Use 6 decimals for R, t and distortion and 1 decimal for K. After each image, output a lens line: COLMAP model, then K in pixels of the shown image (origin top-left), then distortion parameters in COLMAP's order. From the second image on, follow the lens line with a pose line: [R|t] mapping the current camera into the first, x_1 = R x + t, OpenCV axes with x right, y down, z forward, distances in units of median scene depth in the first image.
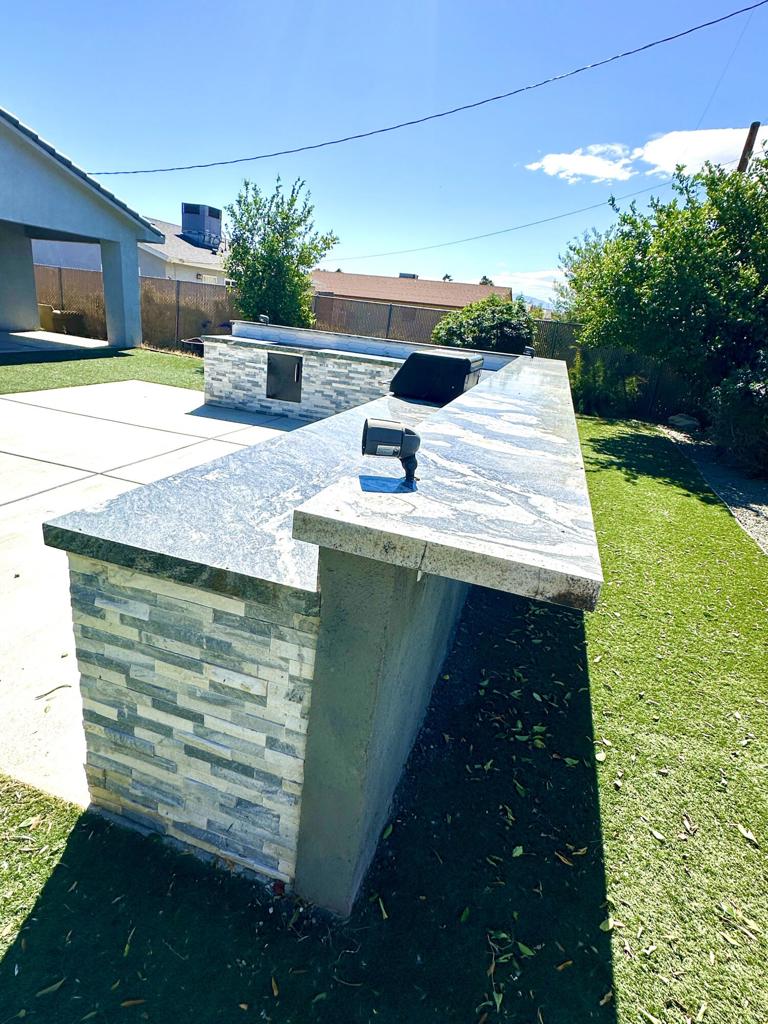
lens RADIAL K [[544.4, 0, 383.3], [0, 544.4, 507.4], [0, 0, 1]] dist [0.001732, -0.000998]
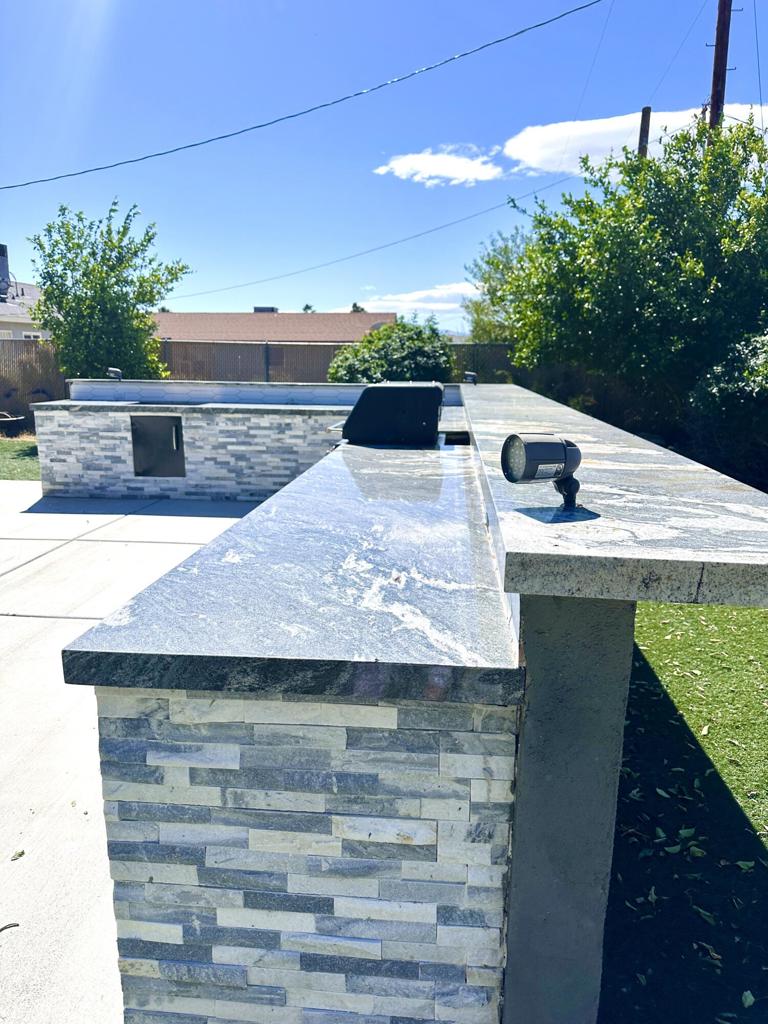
lens RADIAL K [[712.4, 0, 395.2], [0, 712.4, 511.1], [0, 0, 1]] dist [0.036491, -0.042112]
pose [[0.972788, -0.137623, 0.186397, -0.315668], [0.159550, 0.981243, -0.108191, 0.019726], [-0.168011, 0.134987, 0.976499, 0.055396]]
